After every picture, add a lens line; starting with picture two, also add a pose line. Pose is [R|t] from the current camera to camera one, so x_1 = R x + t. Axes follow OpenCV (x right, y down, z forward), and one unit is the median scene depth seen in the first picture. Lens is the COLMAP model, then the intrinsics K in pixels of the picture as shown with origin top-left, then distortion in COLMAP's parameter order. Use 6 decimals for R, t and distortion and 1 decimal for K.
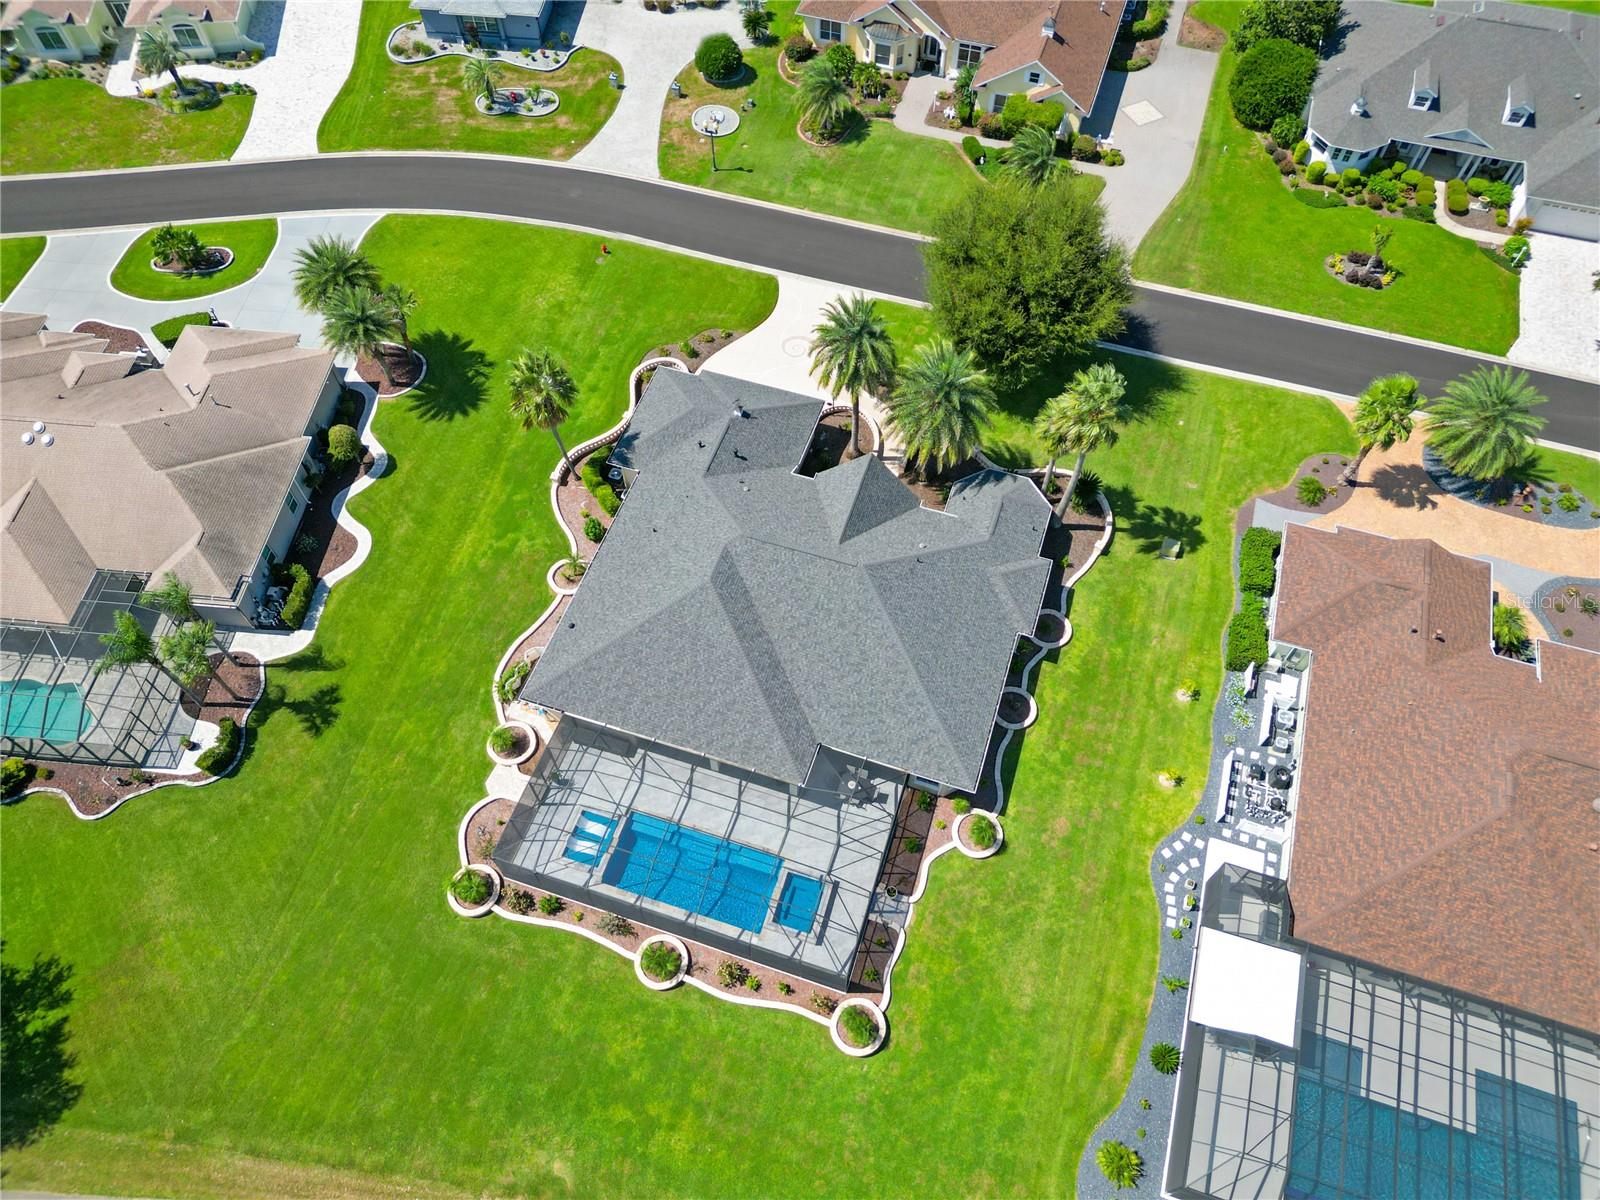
lens RADIAL K [[1129.7, 0, 803.3], [0, 1129.7, 596.7], [0, 0, 1]] dist [0.023735, -0.001783]
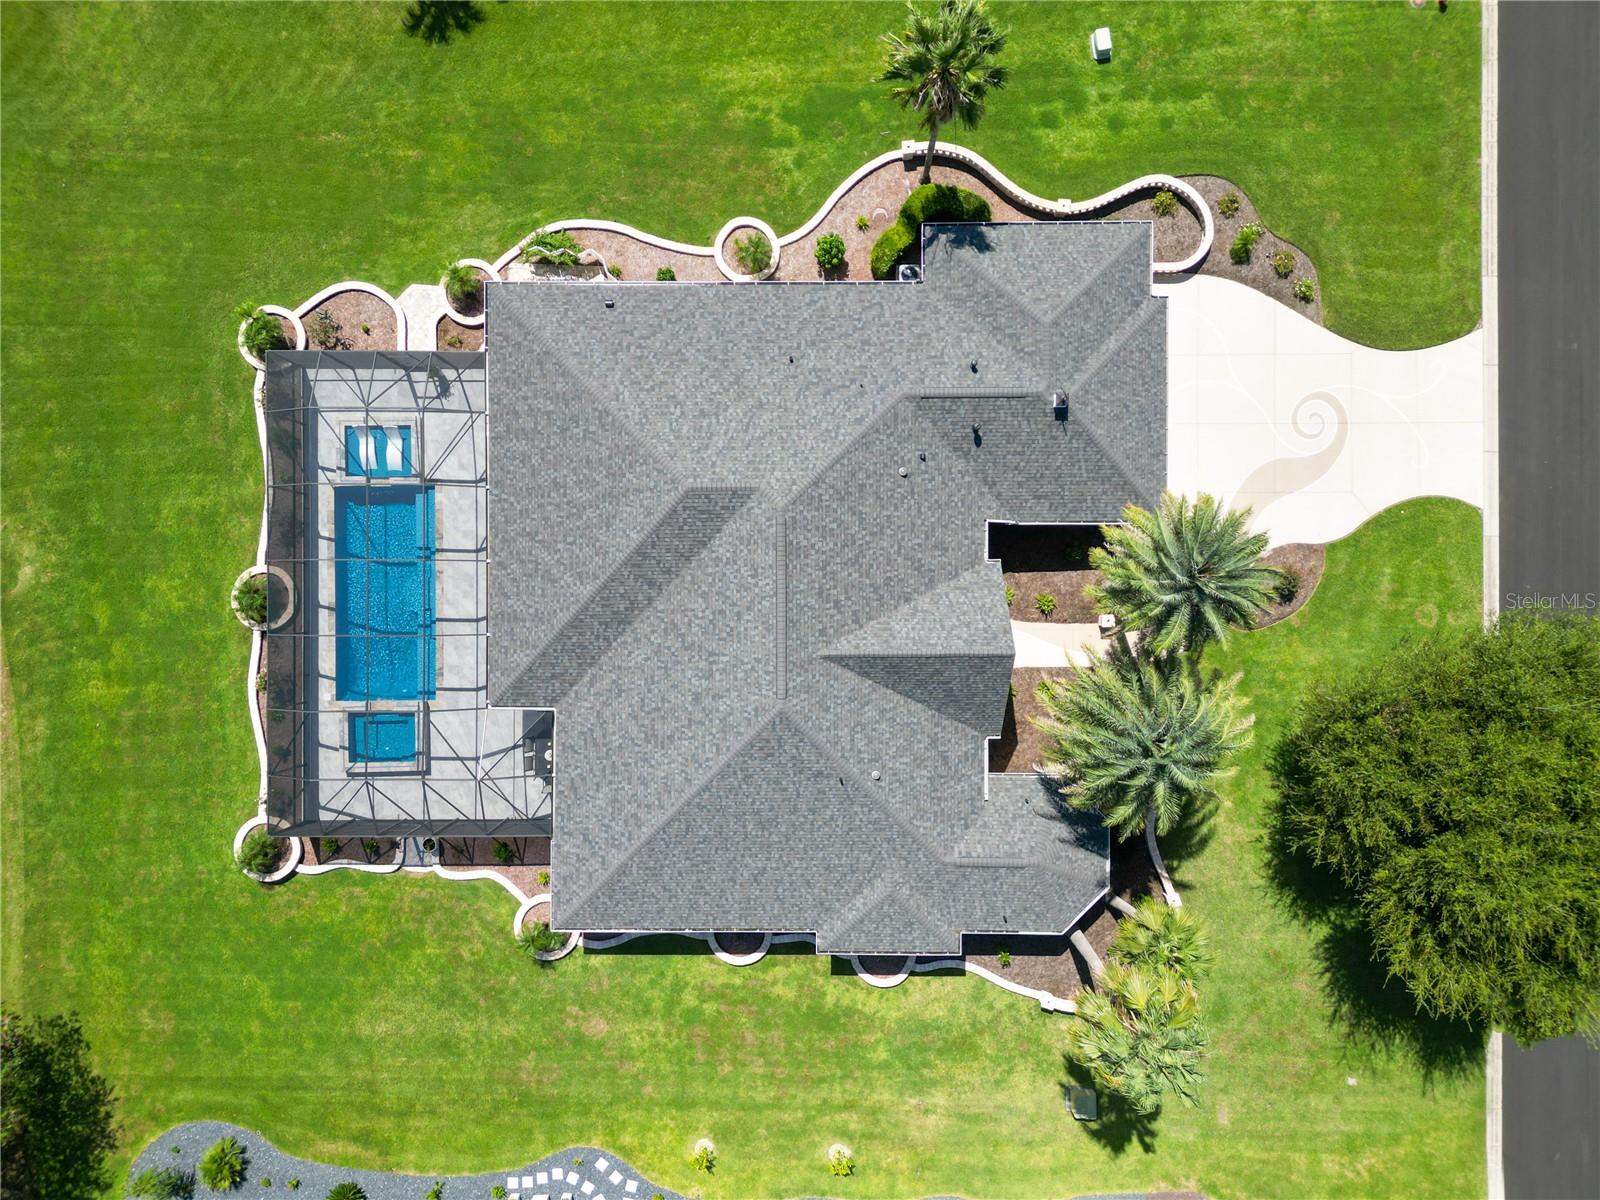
lens RADIAL K [[1129.7, 0, 803.3], [0, 1129.7, 596.7], [0, 0, 1]] dist [0.023735, -0.001783]
pose [[0.315310, 0.948985, -0.002455, -0.001535], [-0.791771, 0.264498, 0.550581, -0.411304], [0.523143, -0.171660, 0.834778, 0.490719]]
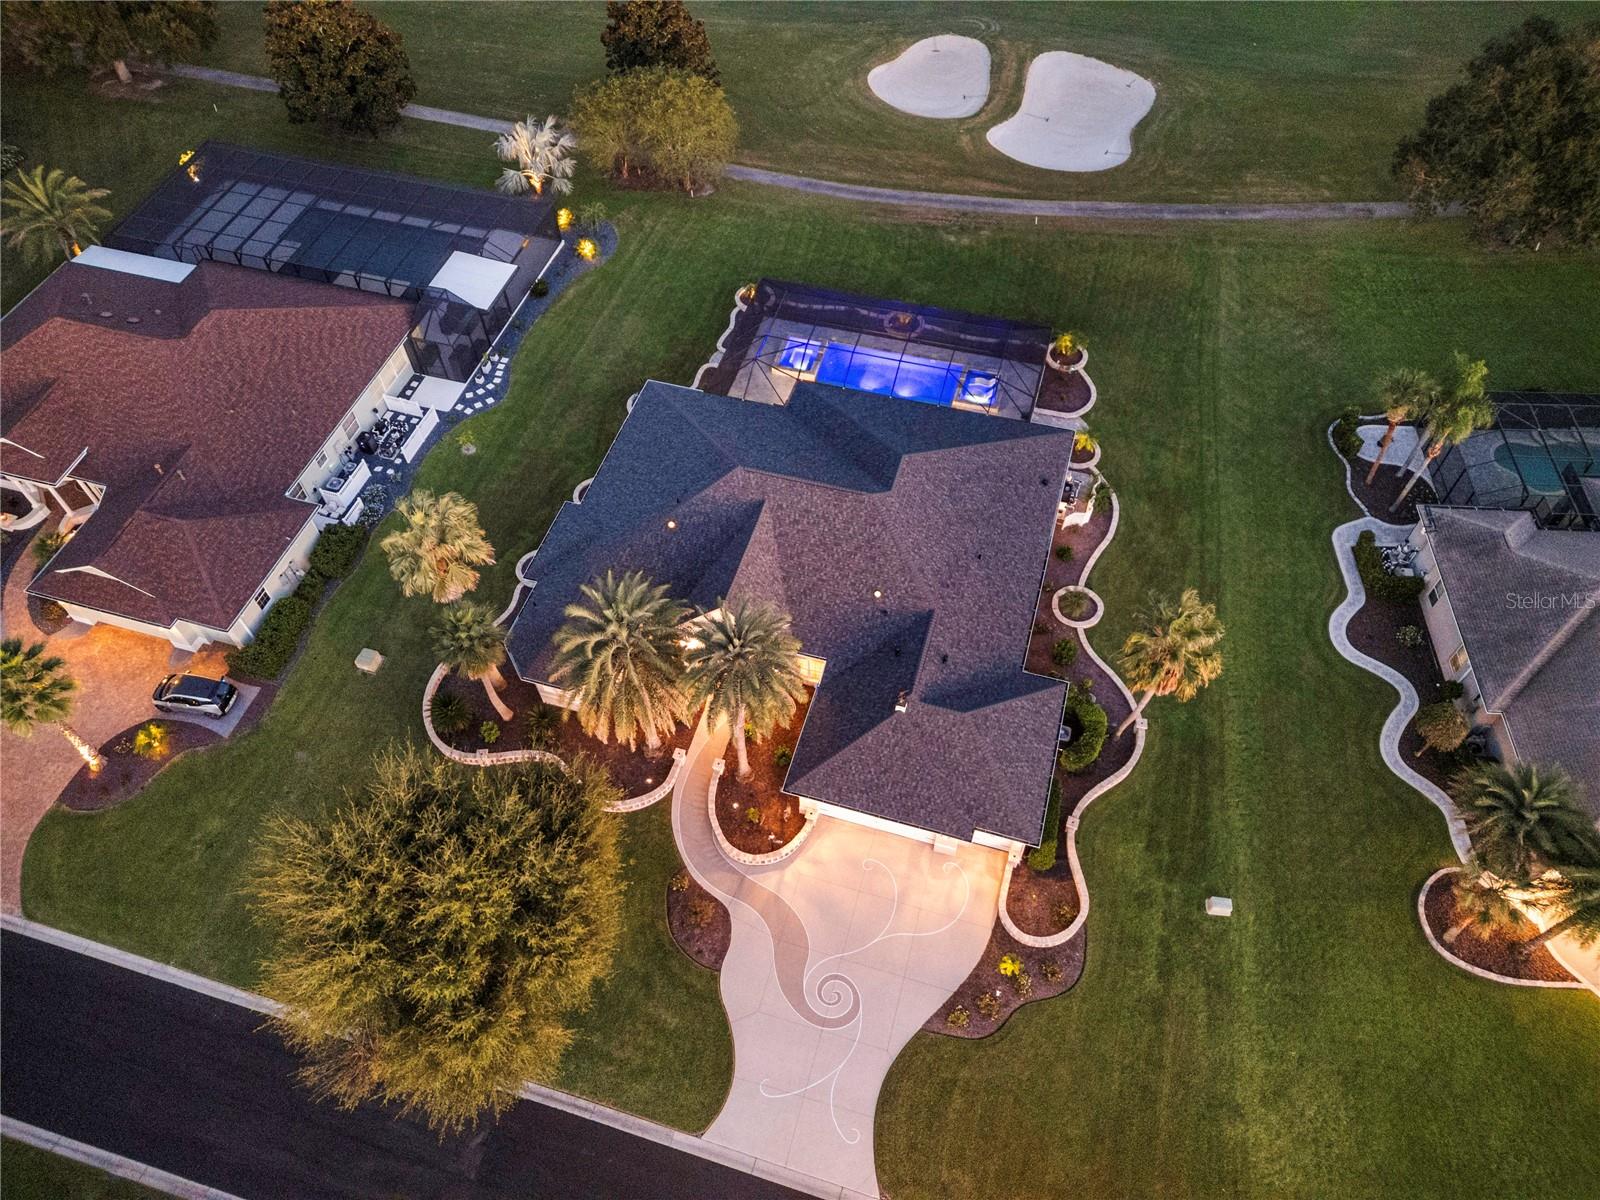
lens RADIAL K [[1129.7, 0, 803.3], [0, 1129.7, 596.7], [0, 0, 1]] dist [0.023735, -0.001783]
pose [[-0.999318, 0.036877, -0.001936, 0.005203], [-0.014903, -0.354767, 0.934836, -0.949983], [0.033787, 0.934227, 0.355074, 0.782465]]
